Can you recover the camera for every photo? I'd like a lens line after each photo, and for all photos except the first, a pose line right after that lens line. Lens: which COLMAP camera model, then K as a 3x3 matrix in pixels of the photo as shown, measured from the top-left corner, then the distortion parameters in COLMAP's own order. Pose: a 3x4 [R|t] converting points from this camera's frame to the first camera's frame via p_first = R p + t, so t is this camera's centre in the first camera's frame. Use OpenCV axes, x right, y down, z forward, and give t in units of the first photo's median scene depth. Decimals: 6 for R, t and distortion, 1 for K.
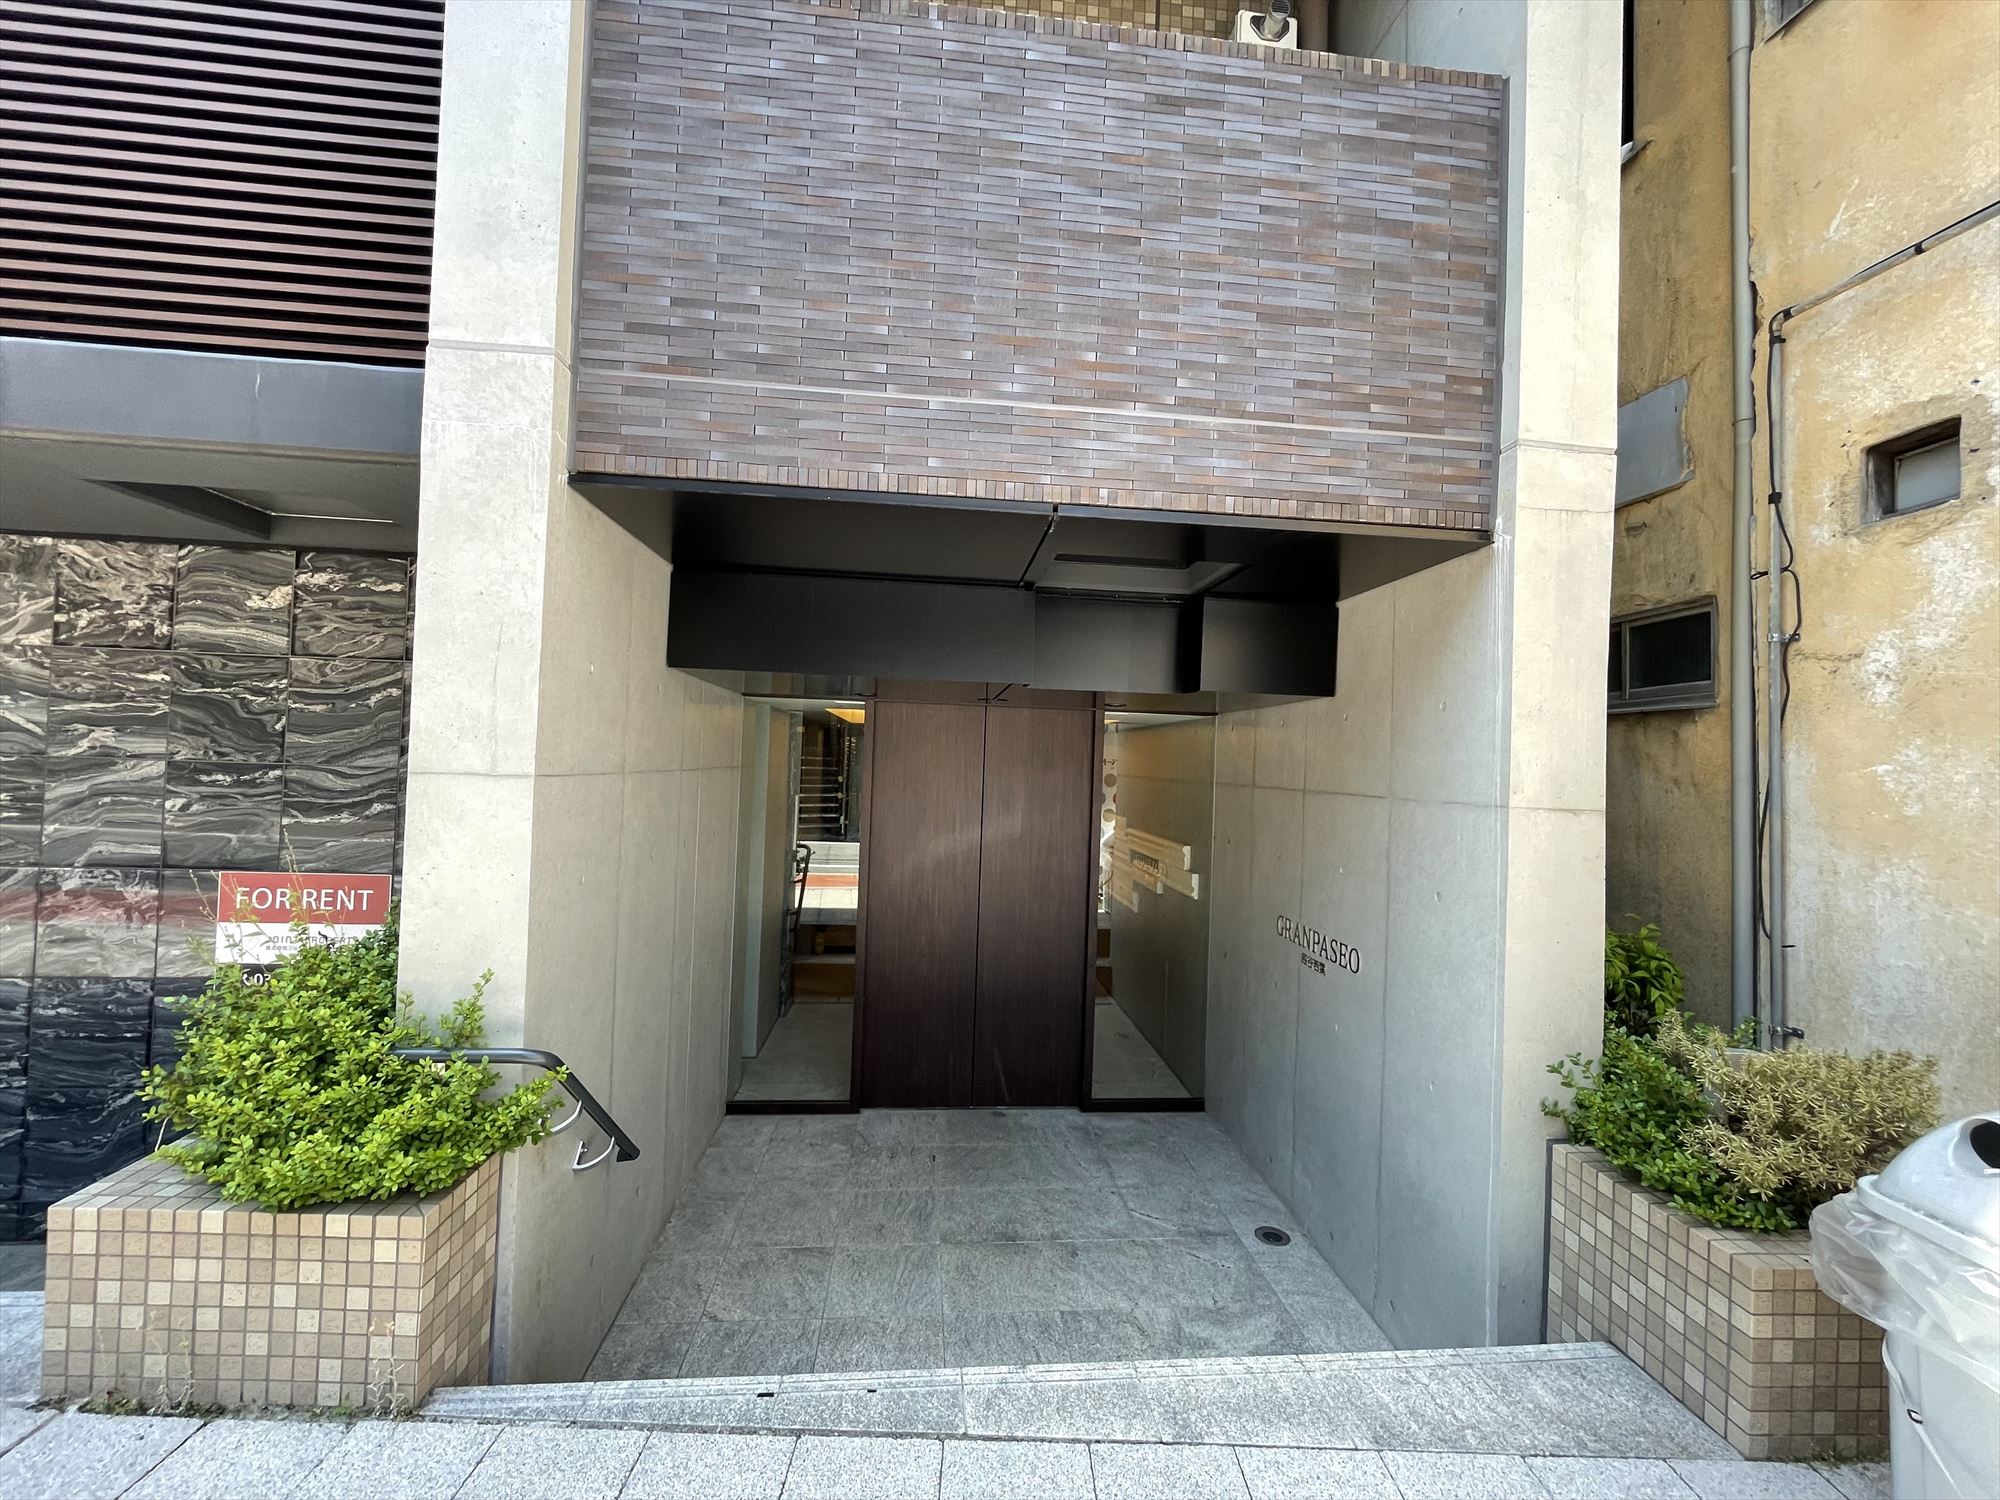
lens RADIAL K [[808.5, 0, 999.5], [0, 808.5, 752.6], [0, 0, 1]] dist [-0.002856, -0.000166]
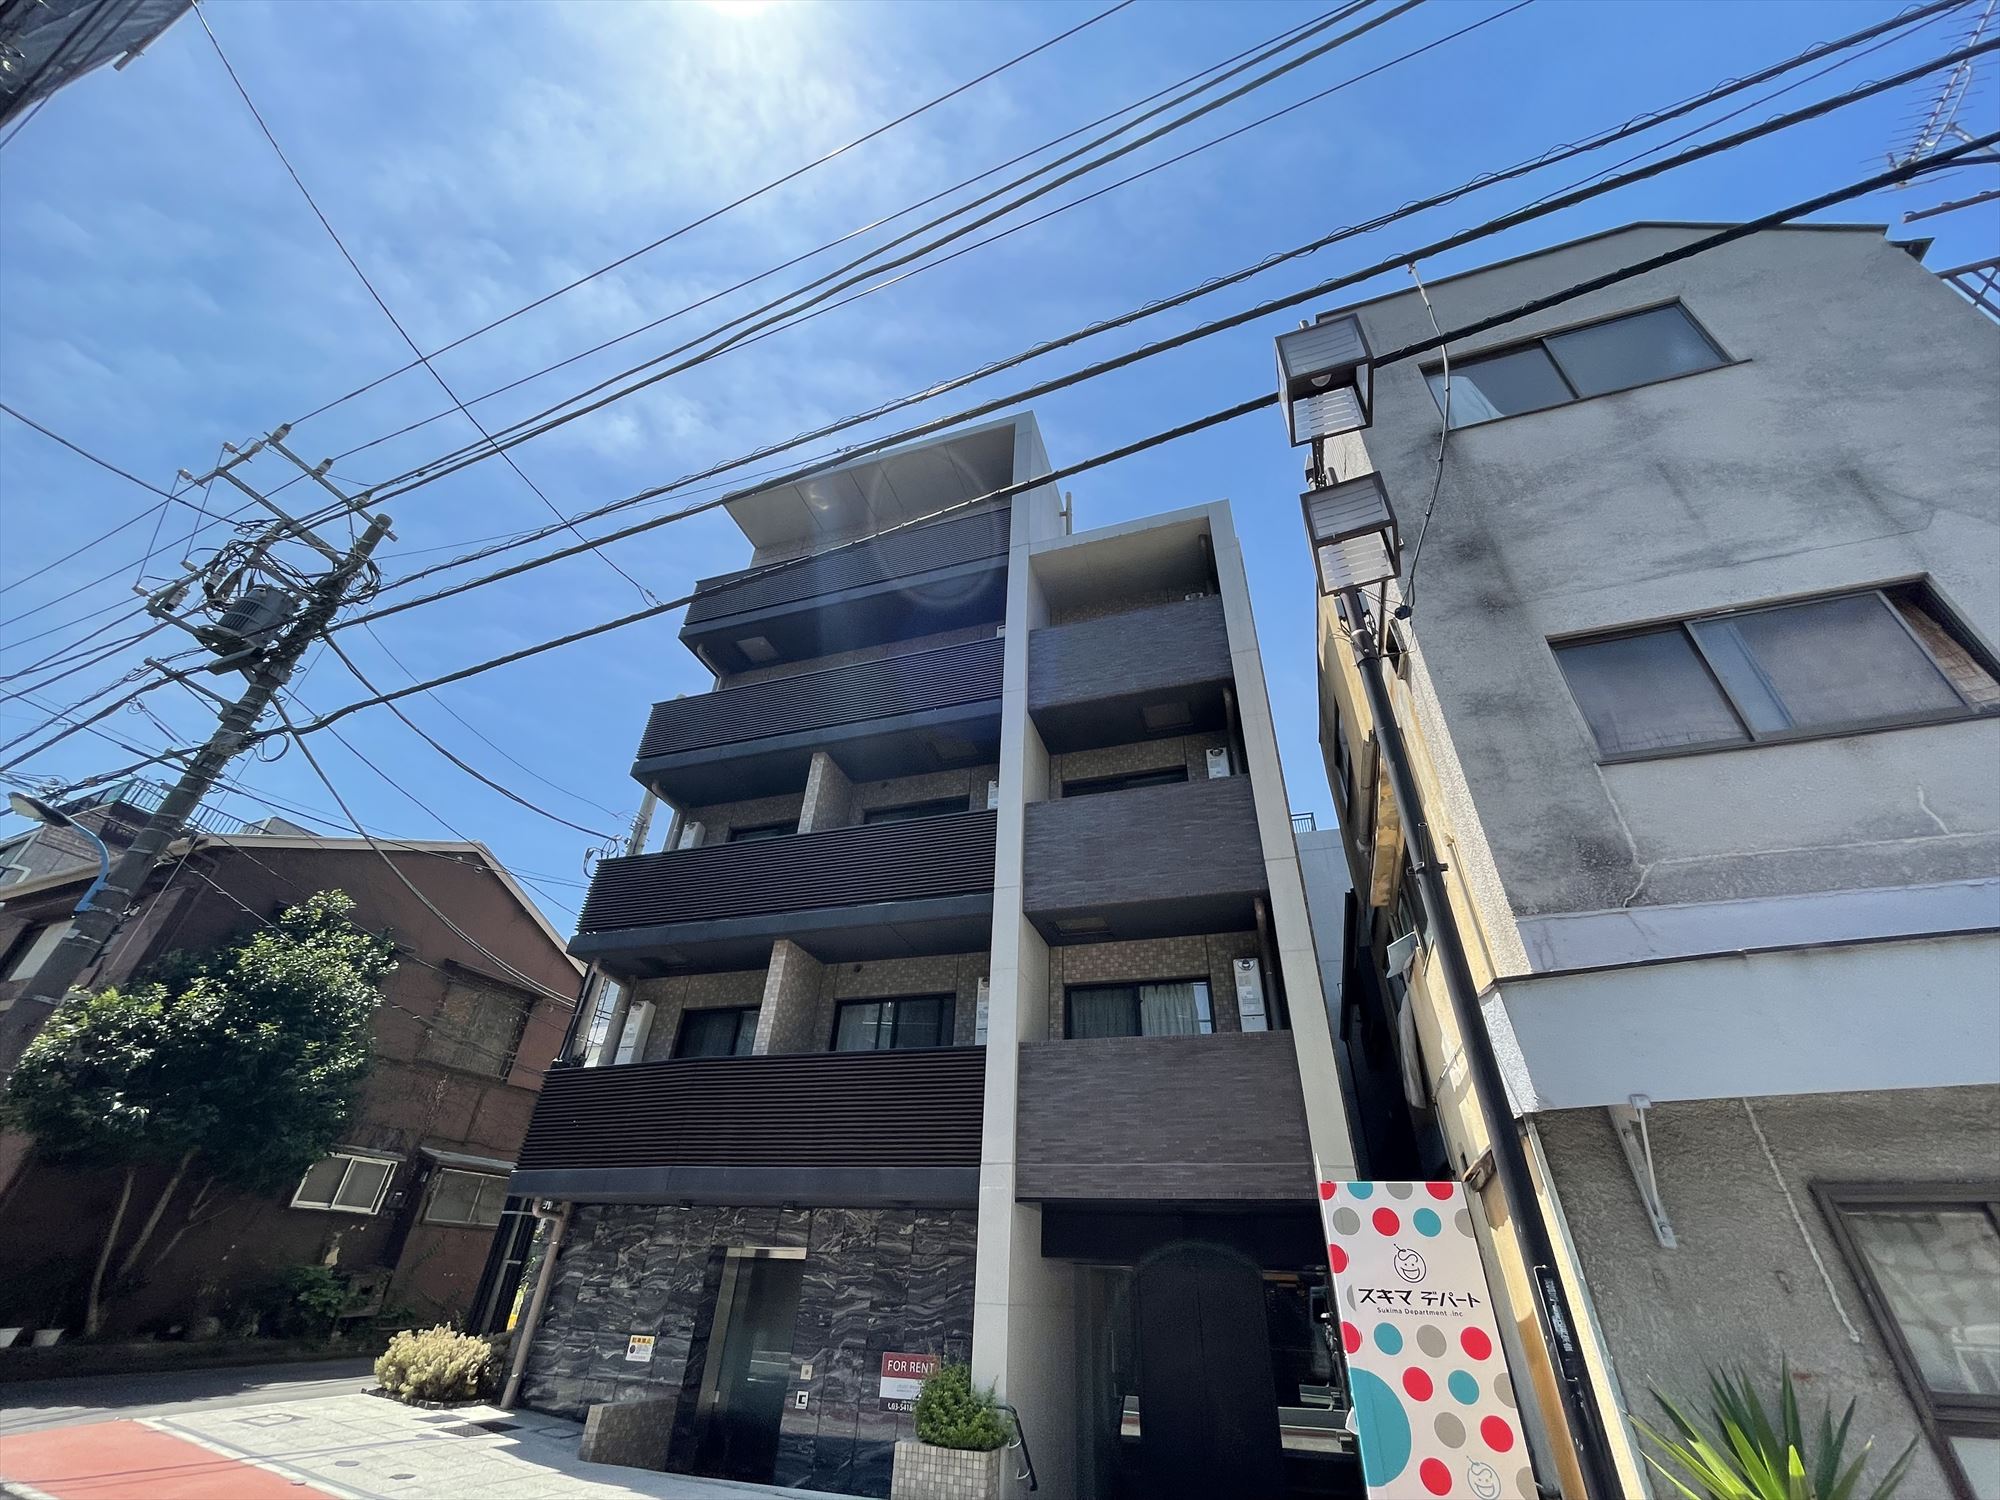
lens RADIAL K [[808.5, 0, 999.2], [0, 808.5, 747.3], [0, 0, 1]] dist [-0.002856, -0.000166]
pose [[0.914457, -0.229022, -0.333643, 0.888013], [0.000072, 0.824546, -0.565795, 0.013848], [0.404684, 0.517371, 0.754028, -2.342108]]
